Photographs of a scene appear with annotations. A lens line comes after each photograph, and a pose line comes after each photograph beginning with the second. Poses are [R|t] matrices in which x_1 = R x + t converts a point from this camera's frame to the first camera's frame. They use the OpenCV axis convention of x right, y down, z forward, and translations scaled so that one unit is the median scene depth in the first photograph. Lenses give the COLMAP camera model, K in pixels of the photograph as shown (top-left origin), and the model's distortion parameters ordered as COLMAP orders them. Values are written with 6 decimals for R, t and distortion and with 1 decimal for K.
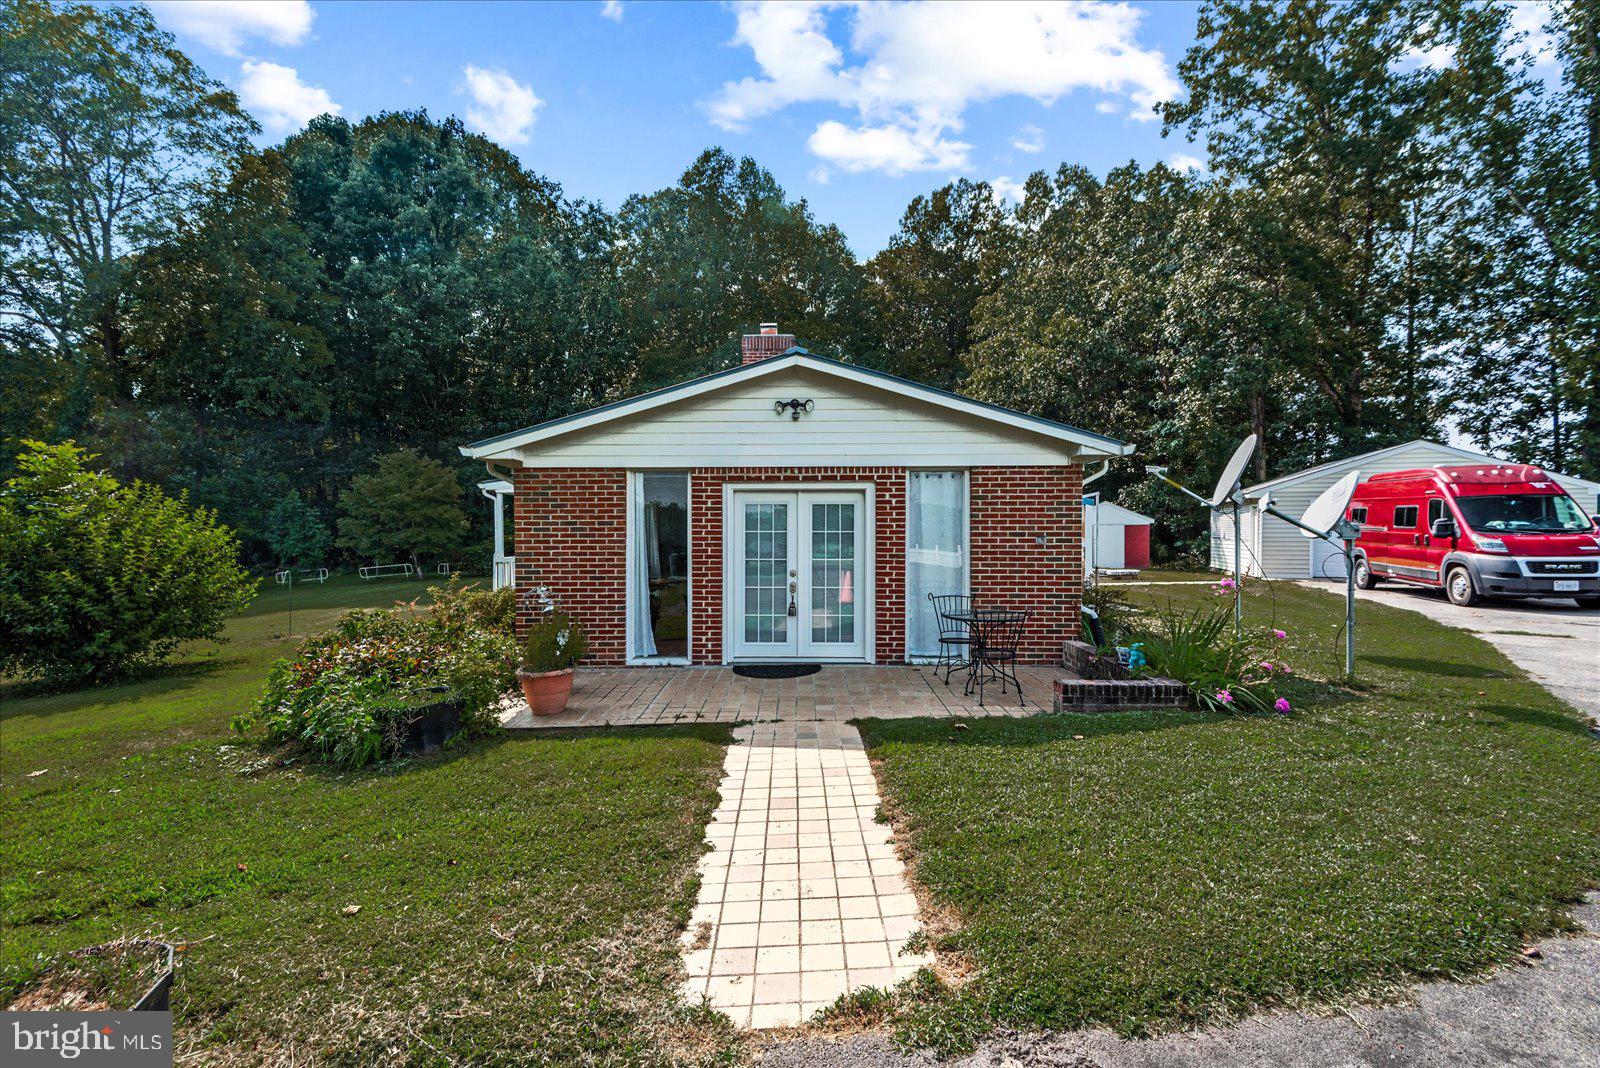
lens RADIAL K [[716.1, 0, 795.5], [0, 716.1, 546.8], [0, 0, 1]] dist [0.008531, -0.006102]
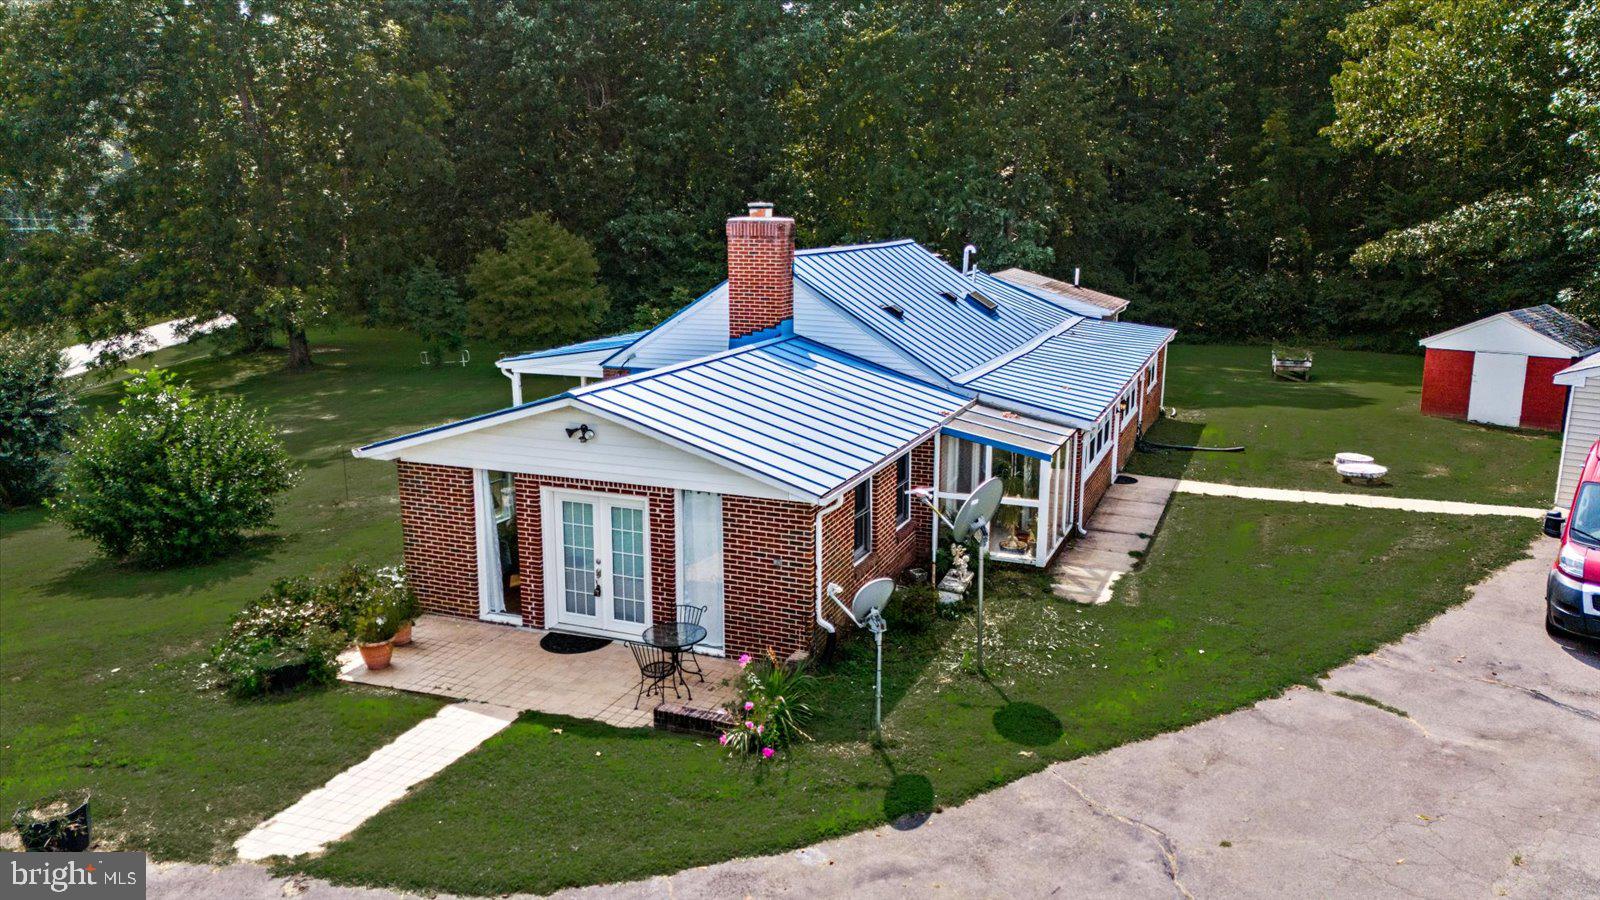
lens RADIAL K [[1168.2, 0, 793.4], [0, 1168.2, 457.4], [0, 0, 1]] dist [0.058102, -0.041621]
pose [[0.925557, 0.081428, -0.369748, 1.025965], [-0.008773, 0.980949, 0.194069, -0.525239], [0.378507, -0.176378, 0.908638, -0.627212]]
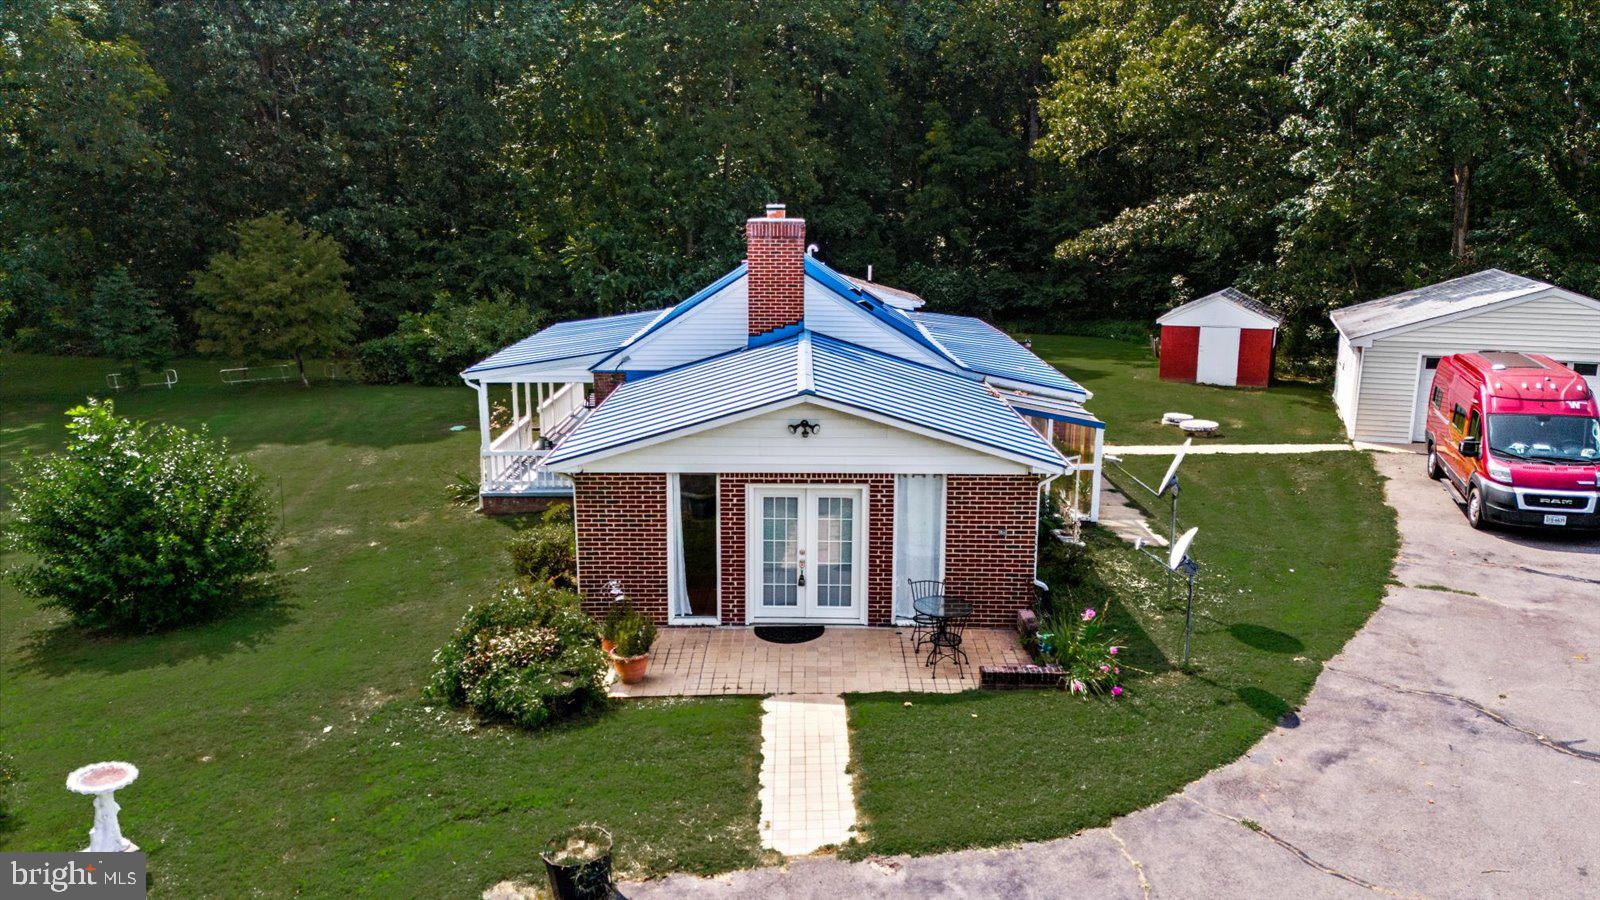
lens RADIAL K [[1168.2, 0, 796.8], [0, 1168.2, 461.0], [0, 0, 1]] dist [0.058102, -0.041621]
pose [[0.999977, 0.003690, -0.005619, -0.002469], [-0.002523, 0.980787, 0.195066, -0.520366], [0.006230, -0.195048, 0.980774, -0.957780]]
